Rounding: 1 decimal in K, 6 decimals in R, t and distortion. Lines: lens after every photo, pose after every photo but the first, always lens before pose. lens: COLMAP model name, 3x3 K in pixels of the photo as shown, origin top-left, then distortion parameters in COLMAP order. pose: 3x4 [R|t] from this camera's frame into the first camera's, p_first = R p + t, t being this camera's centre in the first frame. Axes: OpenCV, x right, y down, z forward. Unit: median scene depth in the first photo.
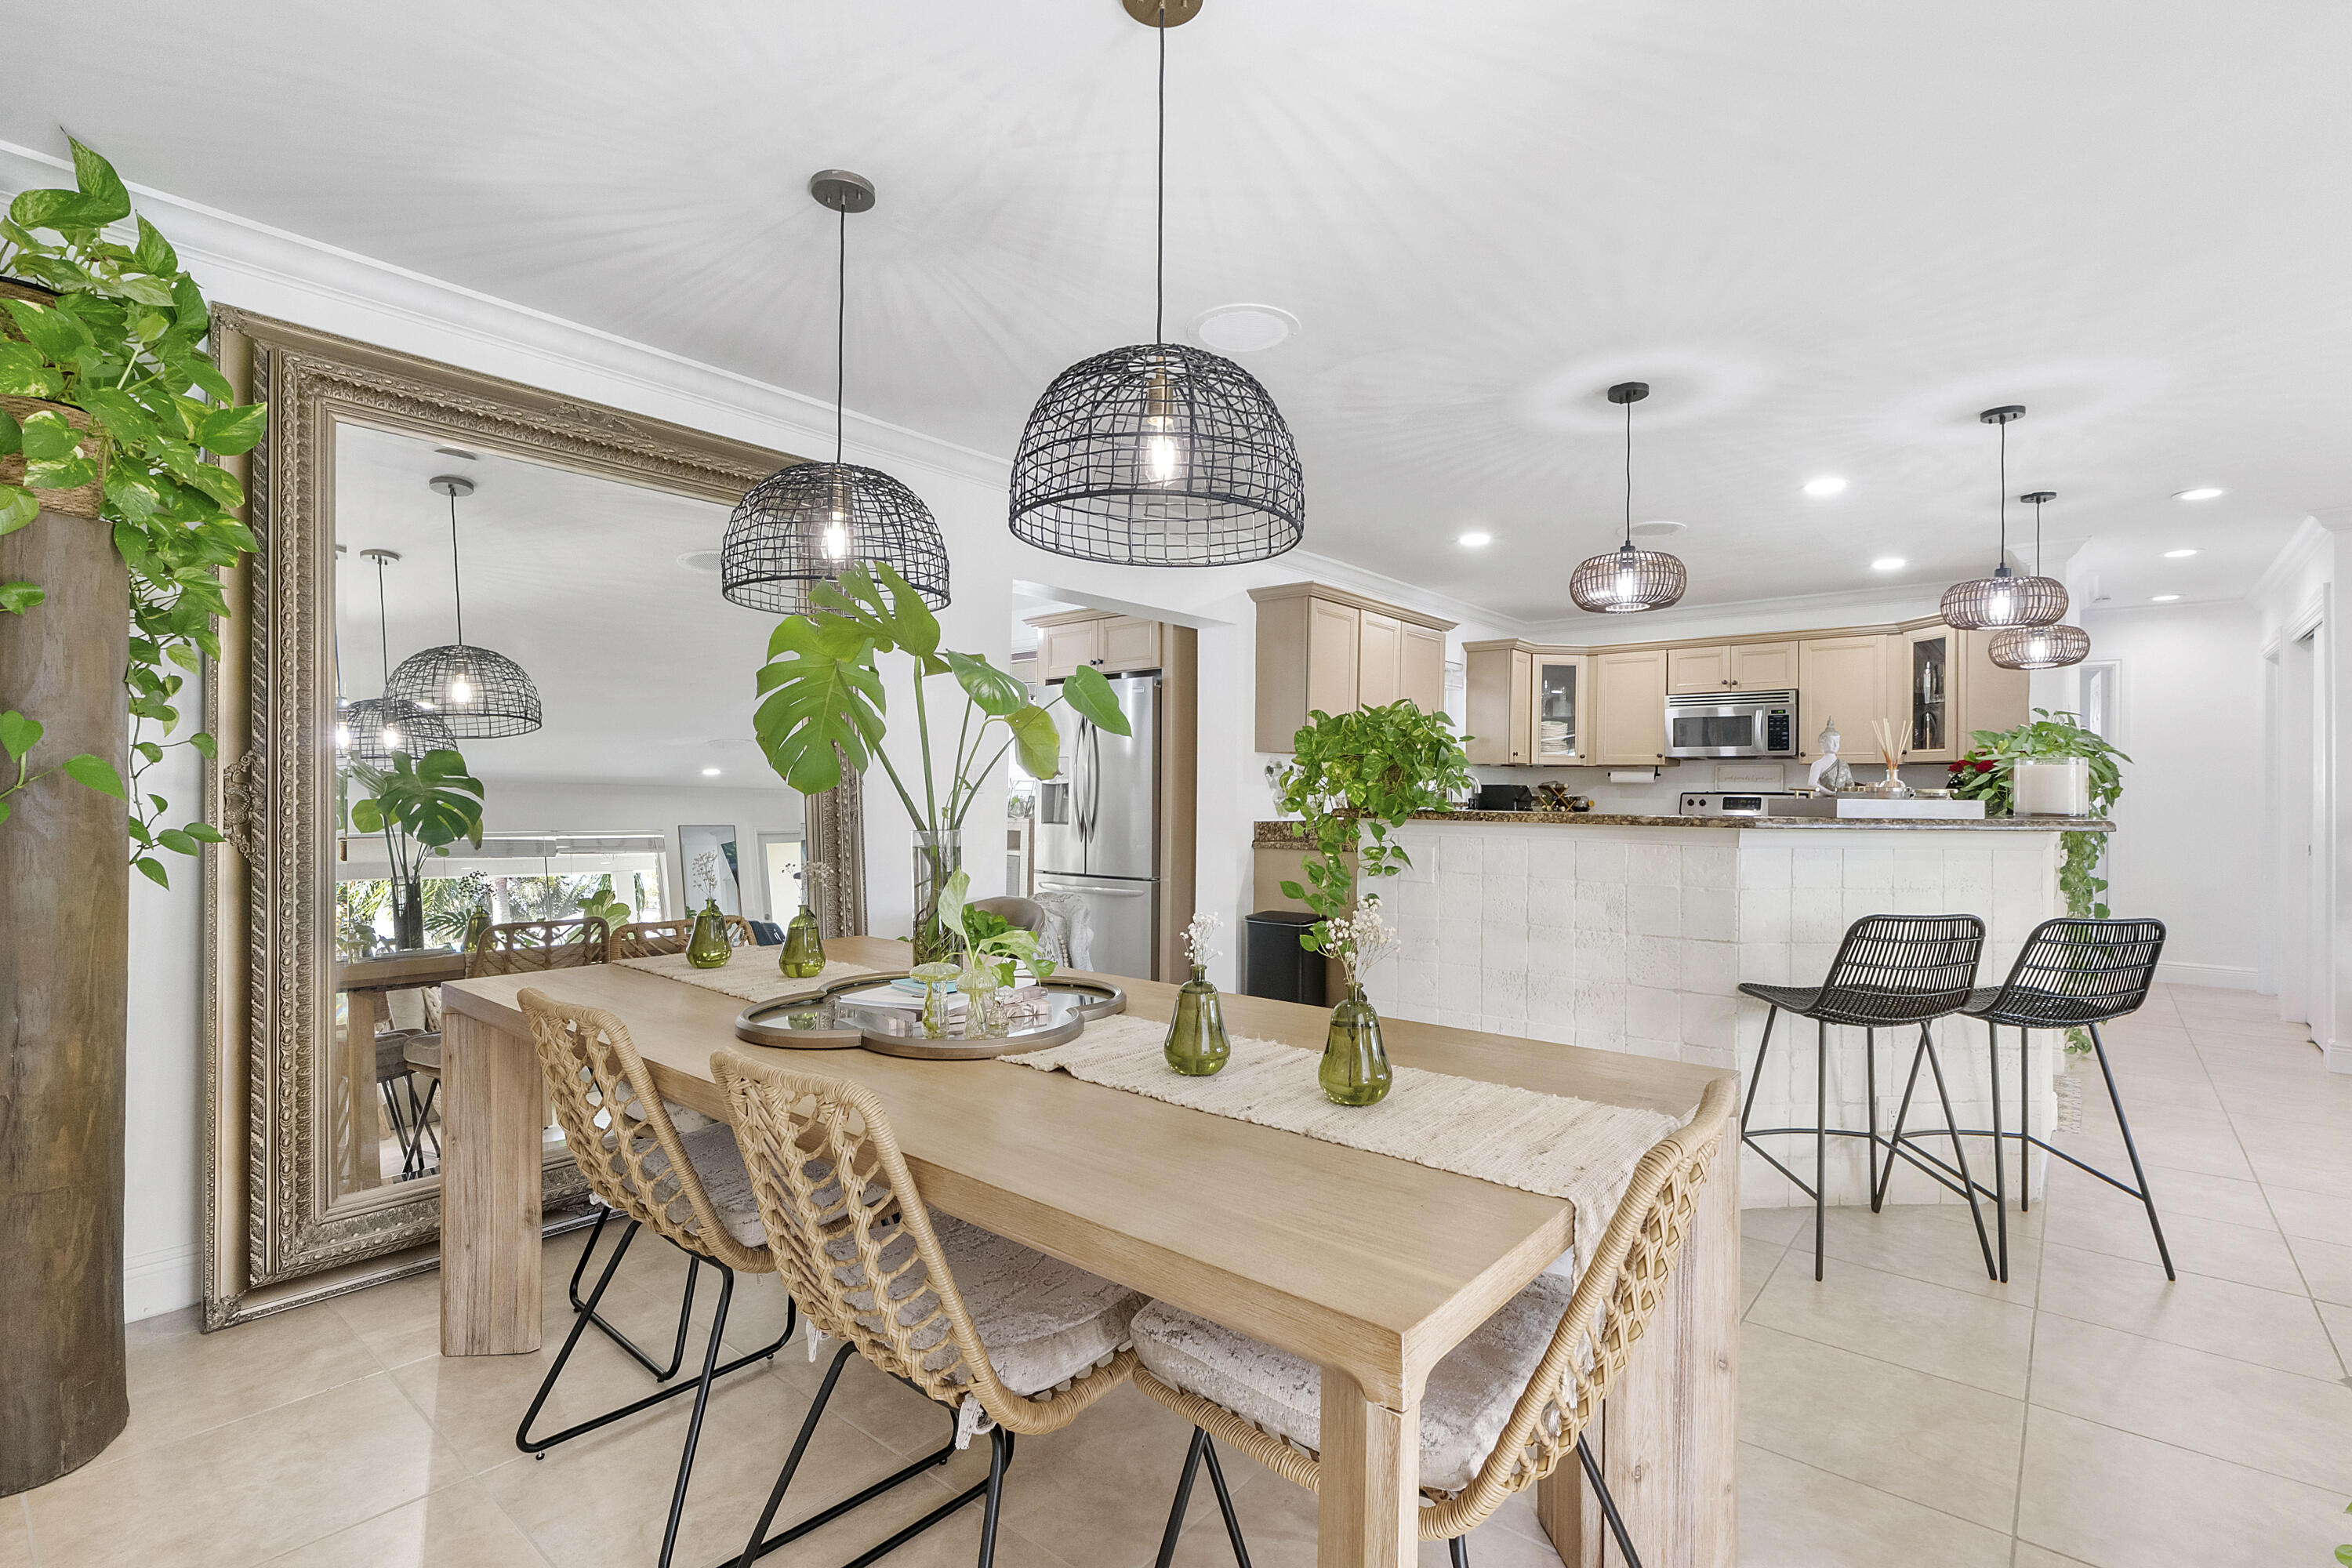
lens RADIAL K [[1079.9, 0, 1192.1], [0, 1079.9, 780.4], [0, 0, 1]] dist [-0.002081, -0.000768]
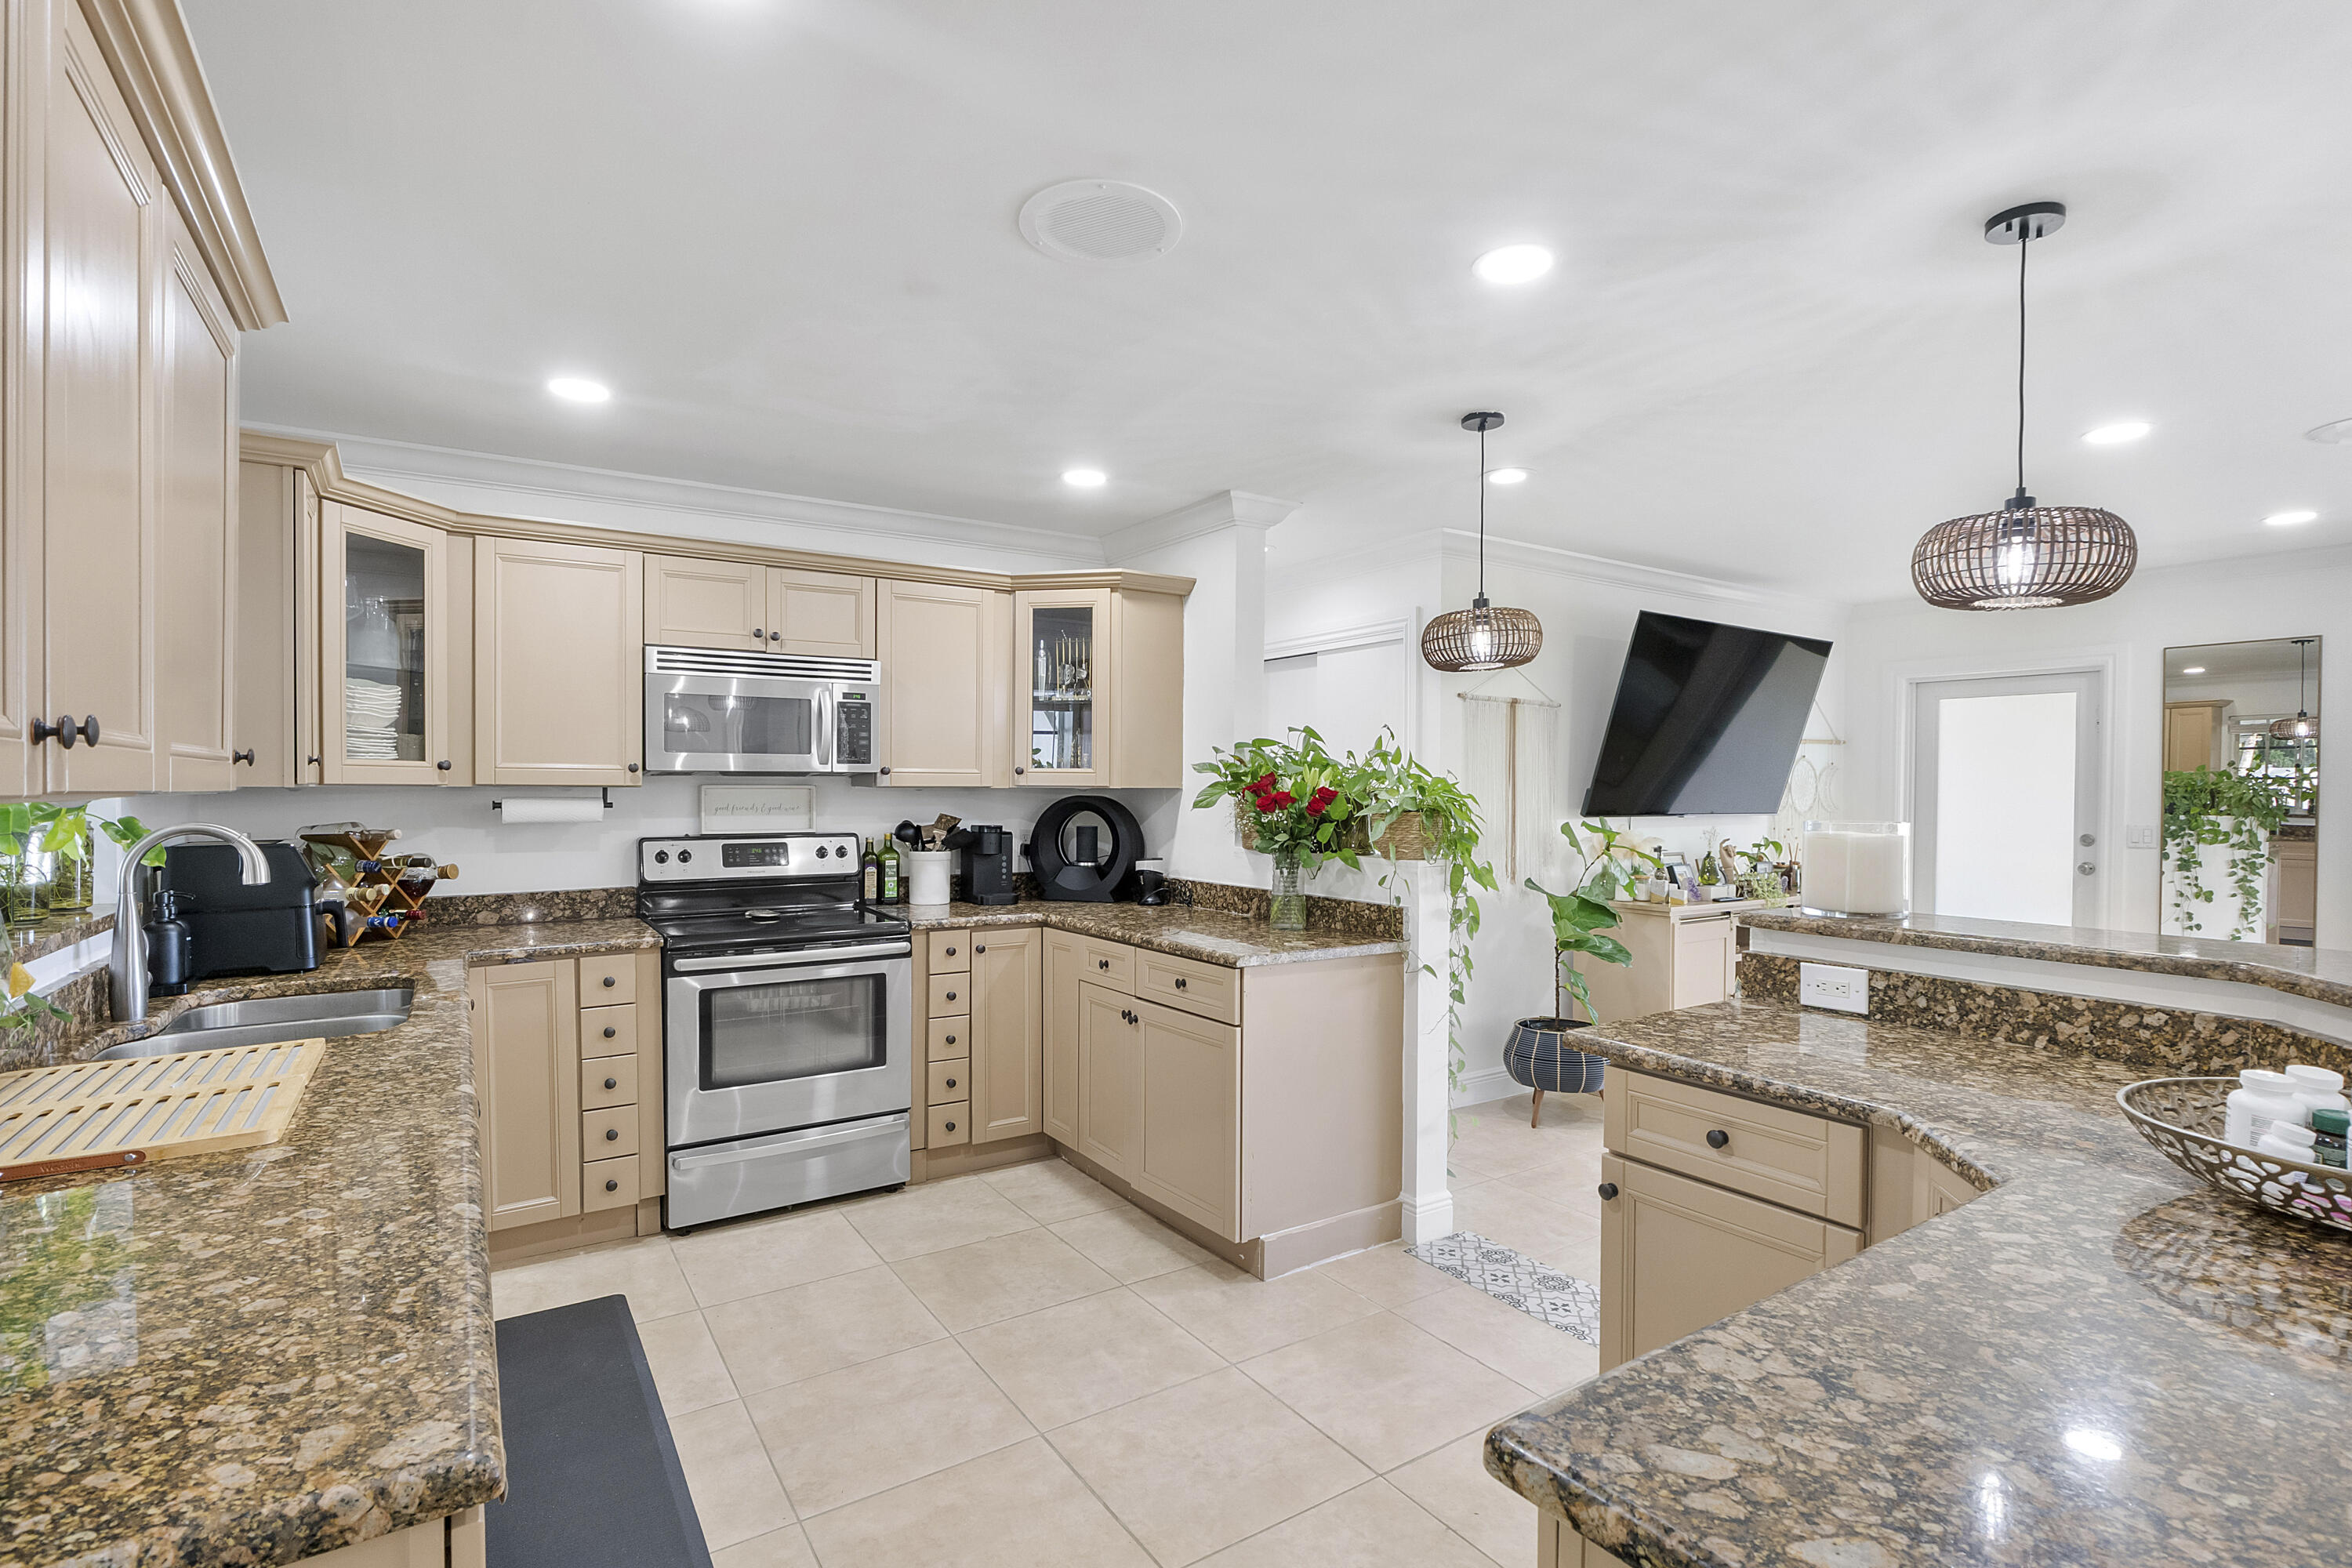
lens RADIAL K [[1079.9, 0, 1176.9], [0, 1079.9, 799.3], [0, 0, 1]] dist [-0.002081, -0.000768]
pose [[0.292305, -0.023115, 0.956046, 0.043691], [-0.010038, 0.999579, 0.027237, -0.028132], [-0.956273, -0.017558, 0.291949, 0.719831]]
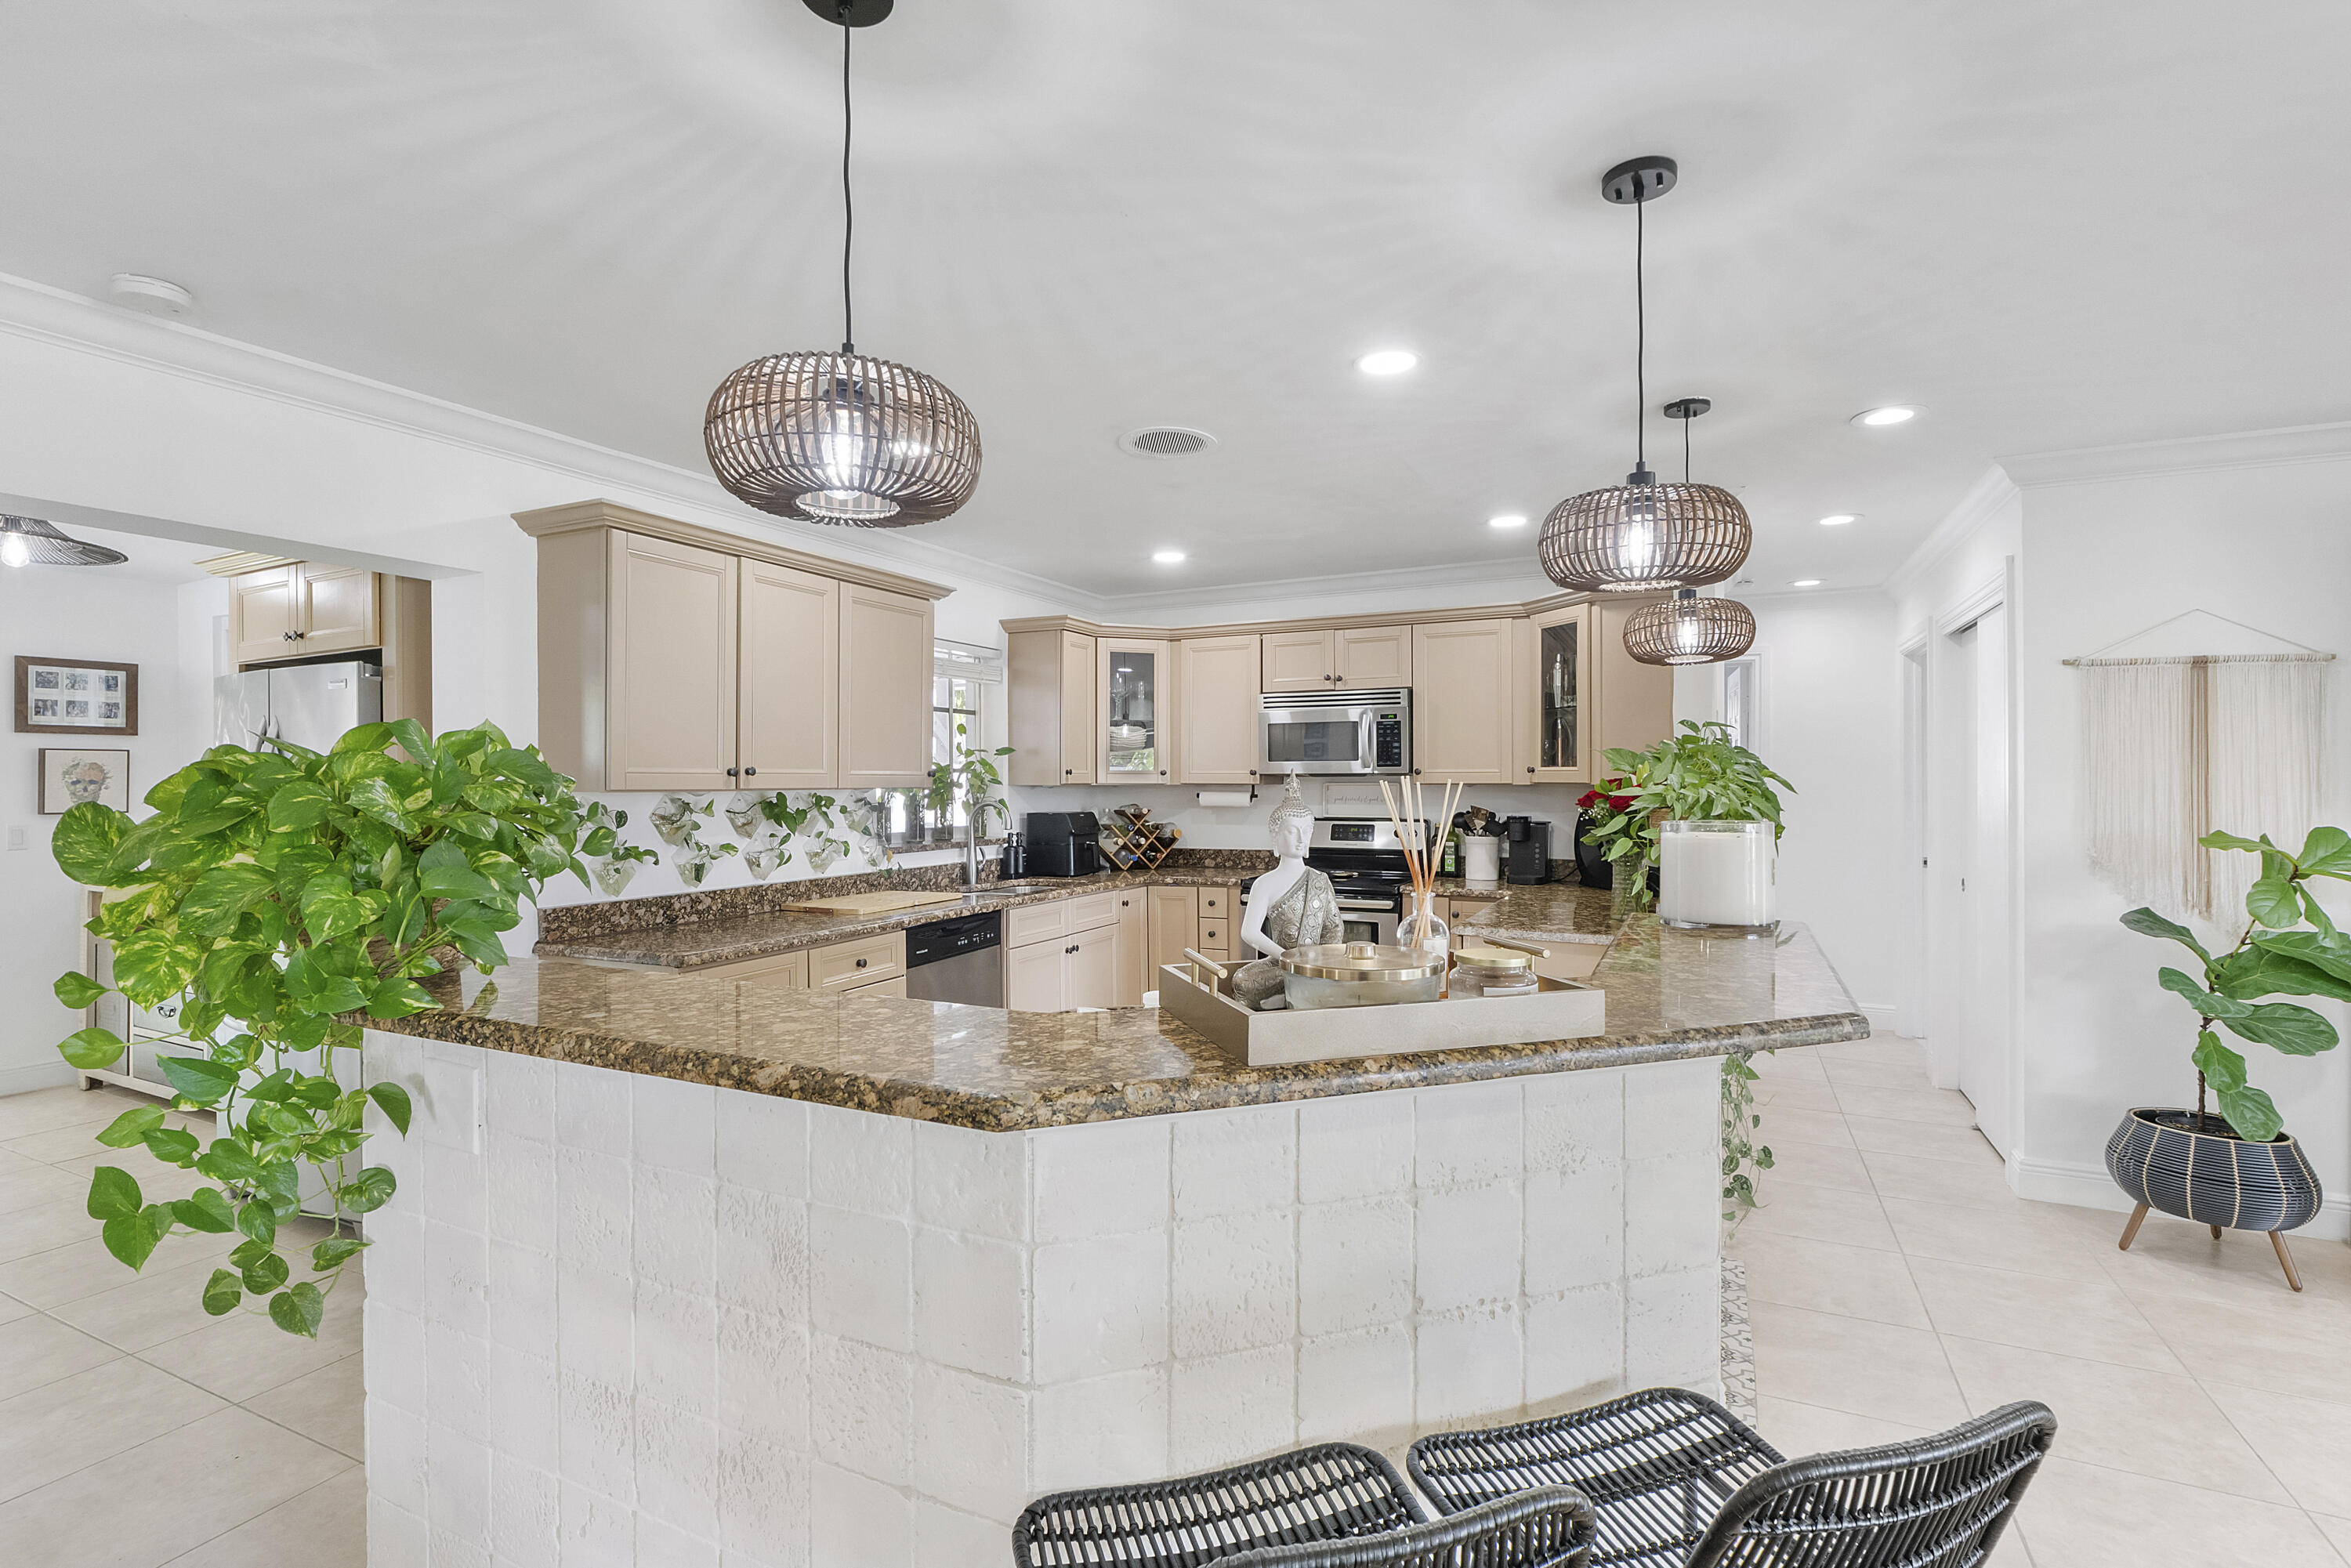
lens RADIAL K [[1079.4, 0, 1180.2], [0, 1079.4, 782.6], [0, 0, 1]] dist [-0.002081, -0.000768]
pose [[0.971376, -0.014655, 0.237093, 0.232328], [0.011485, 0.999825, 0.014746, -0.031731], [-0.237268, -0.011601, 0.971375, 0.308571]]
